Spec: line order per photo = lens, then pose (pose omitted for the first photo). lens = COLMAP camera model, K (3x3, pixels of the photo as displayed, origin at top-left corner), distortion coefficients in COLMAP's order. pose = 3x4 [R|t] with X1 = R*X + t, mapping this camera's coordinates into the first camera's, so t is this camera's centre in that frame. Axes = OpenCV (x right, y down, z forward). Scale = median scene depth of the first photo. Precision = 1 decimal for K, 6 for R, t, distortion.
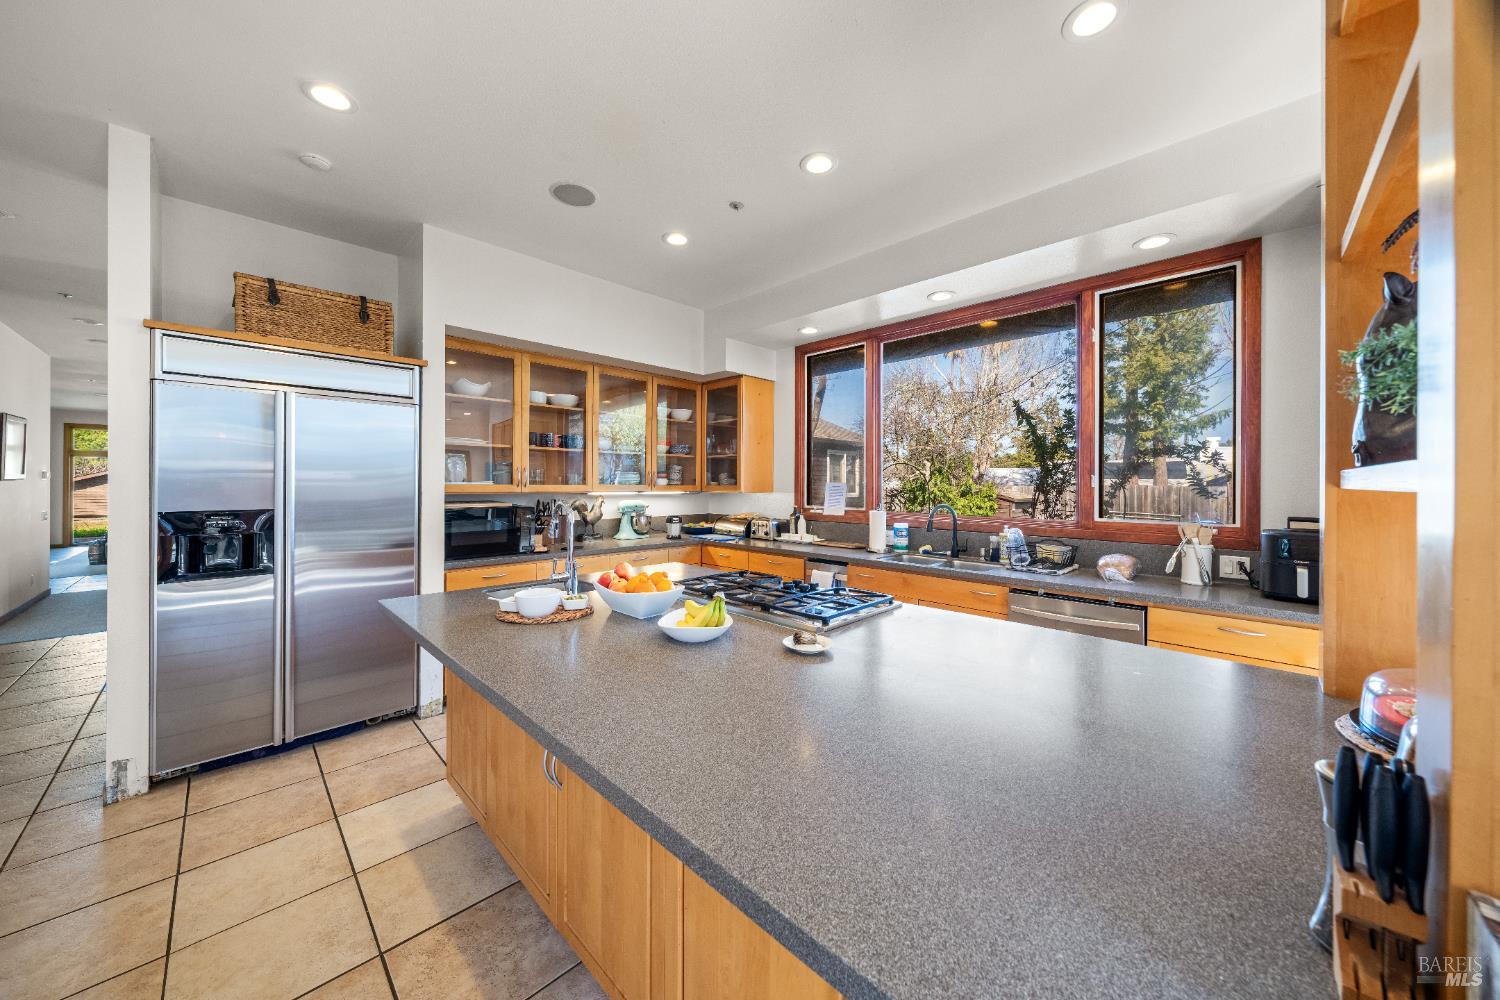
lens RADIAL K [[513.3, 0, 749.6], [0, 513.3, 479.3], [0, 0, 1]] dist [-0.001382, 0.000650]
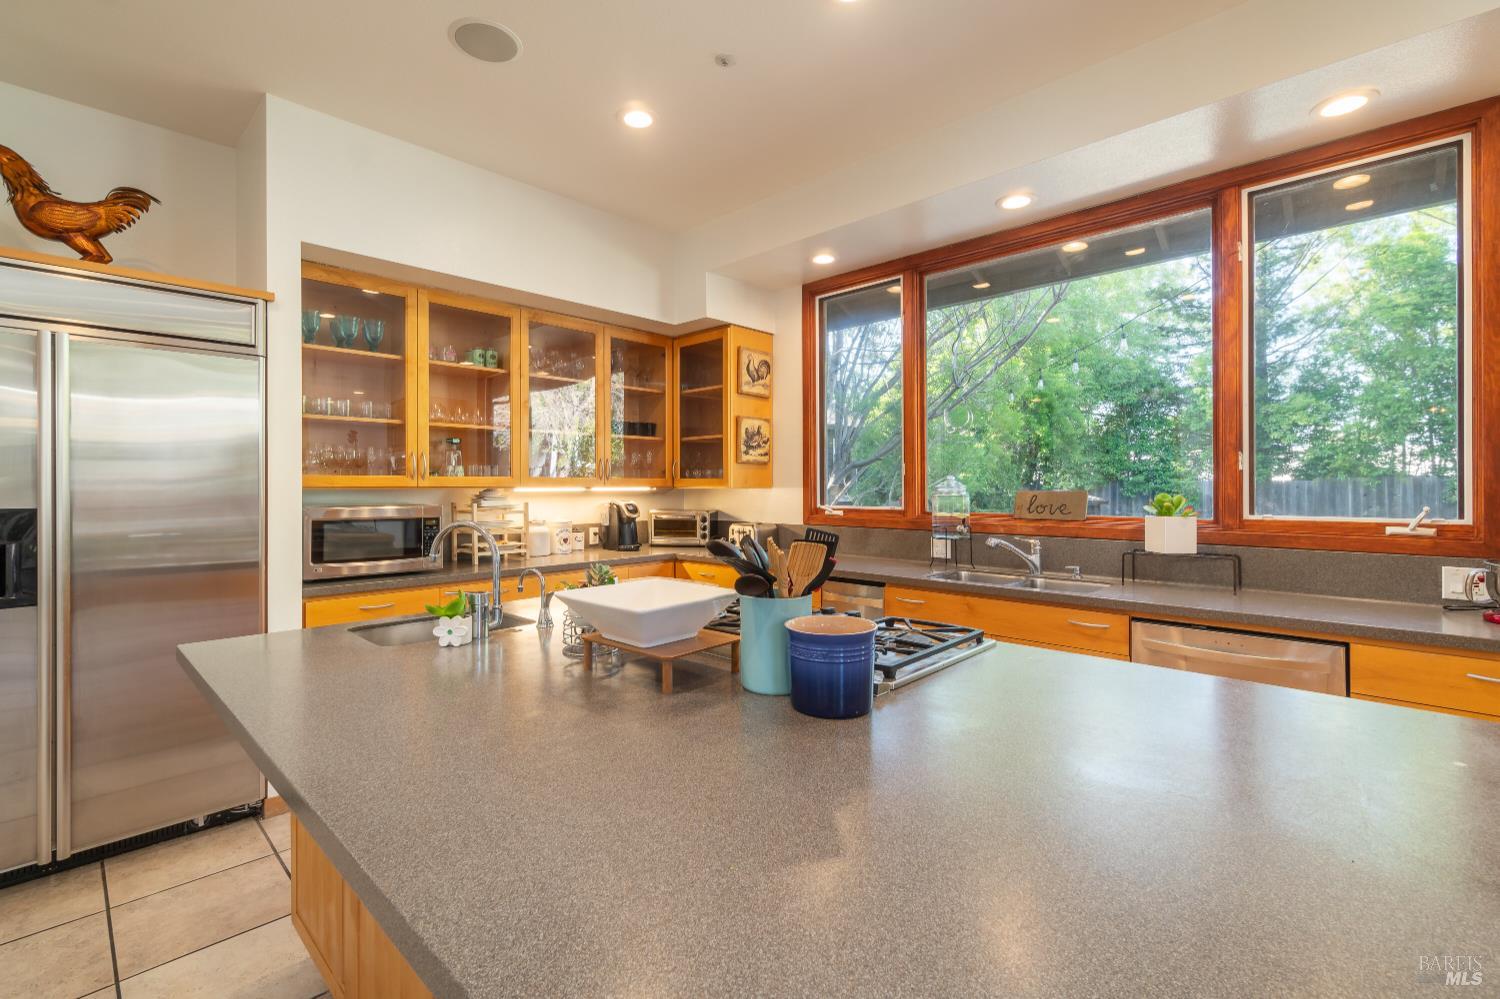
lens RADIAL K [[654.1, 0, 739.0], [0, 654.1, 482.0], [0, 0, 1]] dist [0.000176, 0.000502]
pose [[0.999852, -0.007460, 0.015507, -0.022502], [0.007435, 0.999971, 0.001723, 0.023241], [-0.015519, -0.001608, 0.999878, 0.114478]]
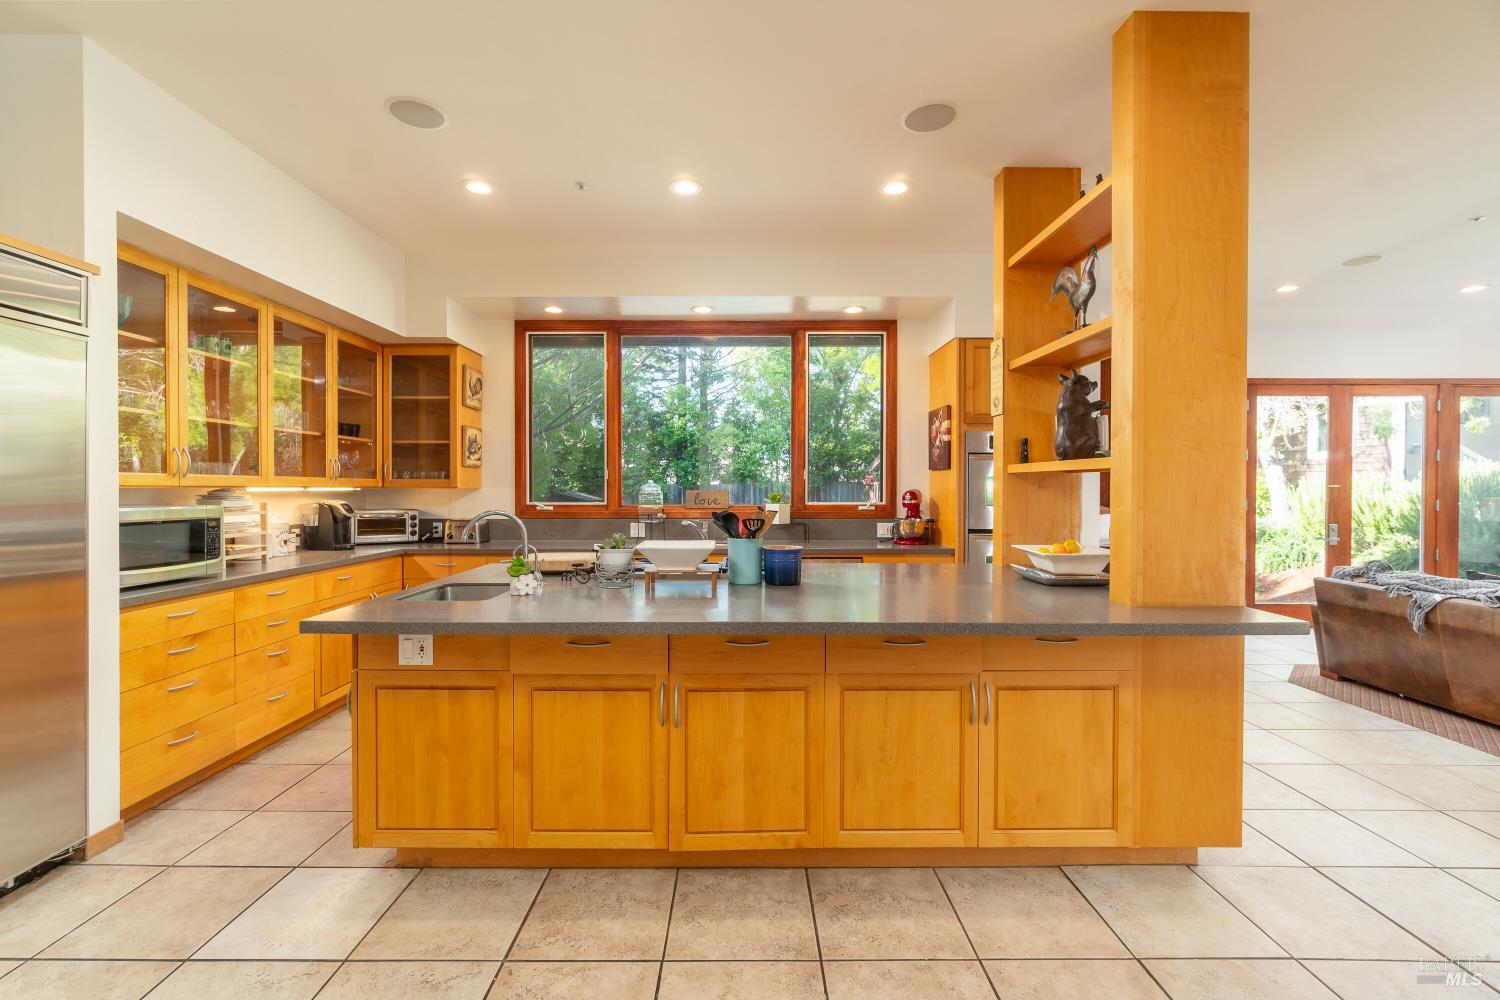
lens RADIAL K [[654.1, 0, 722.5], [0, 654.1, 485.5], [0, 0, 1]] dist [0.000176, 0.000502]
pose [[0.720439, -0.002665, 0.693514, -0.607128], [-0.001938, 0.999981, 0.005855, 0.021318], [-0.693516, -0.005562, 0.720420, -0.065972]]
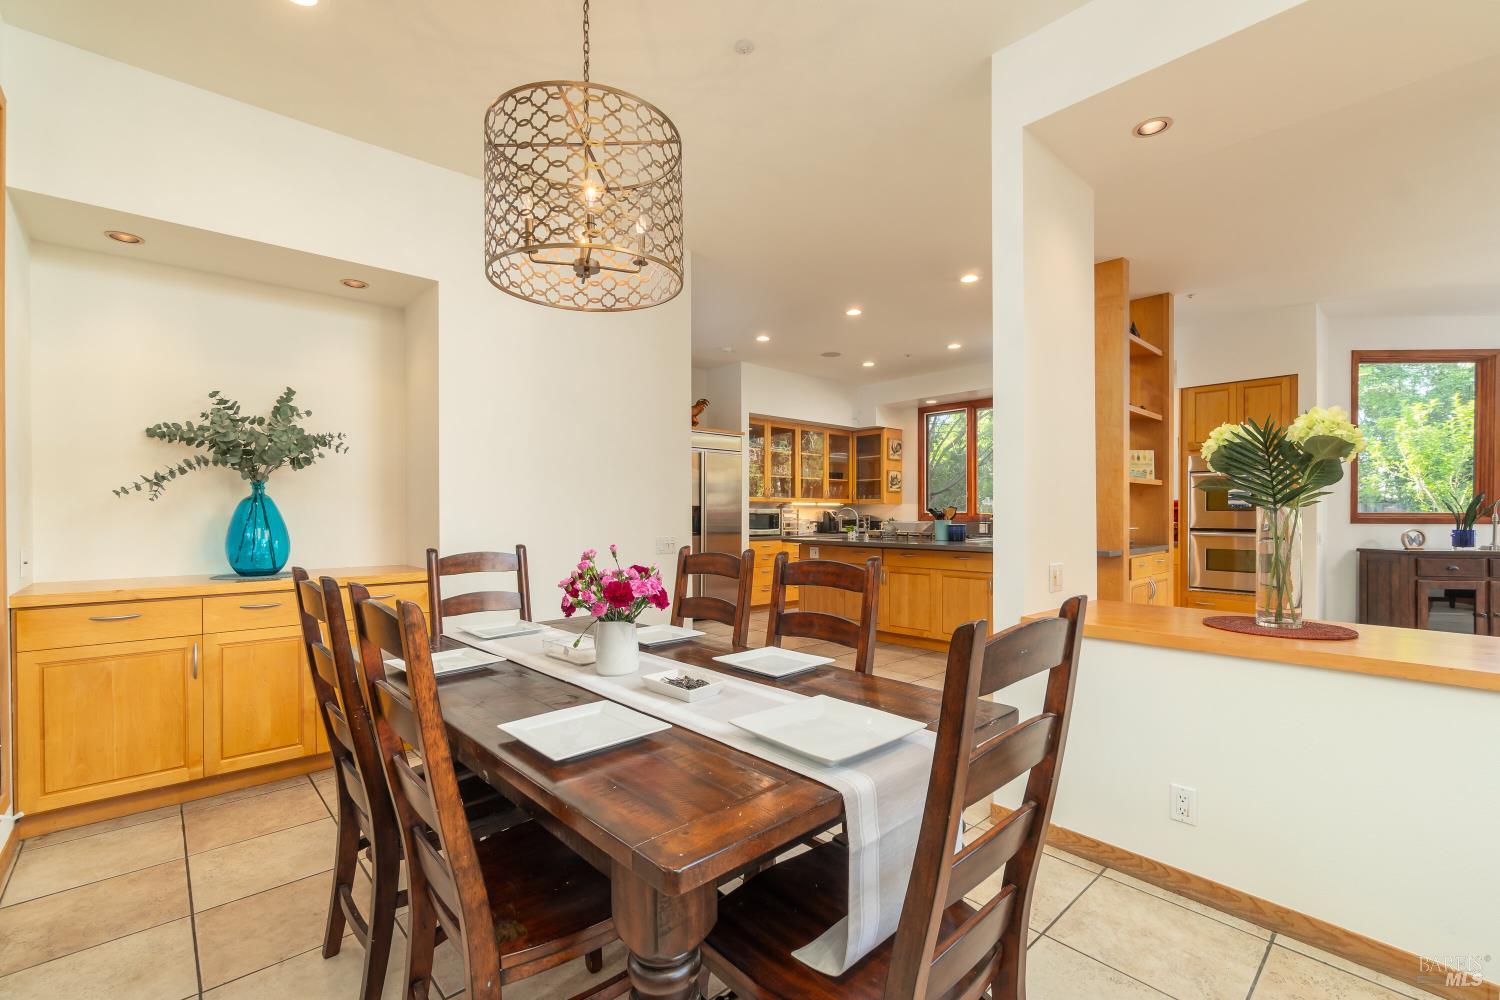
lens RADIAL K [[654.1, 0, 738.2], [0, 654.1, 515.2], [0, 0, 1]] dist [0.000176, 0.000502]
pose [[0.998389, -0.003940, -0.056596, -0.482896], [0.004439, 0.999952, 0.008691, 0.060293], [0.056559, -0.008928, 0.998359, -1.416135]]
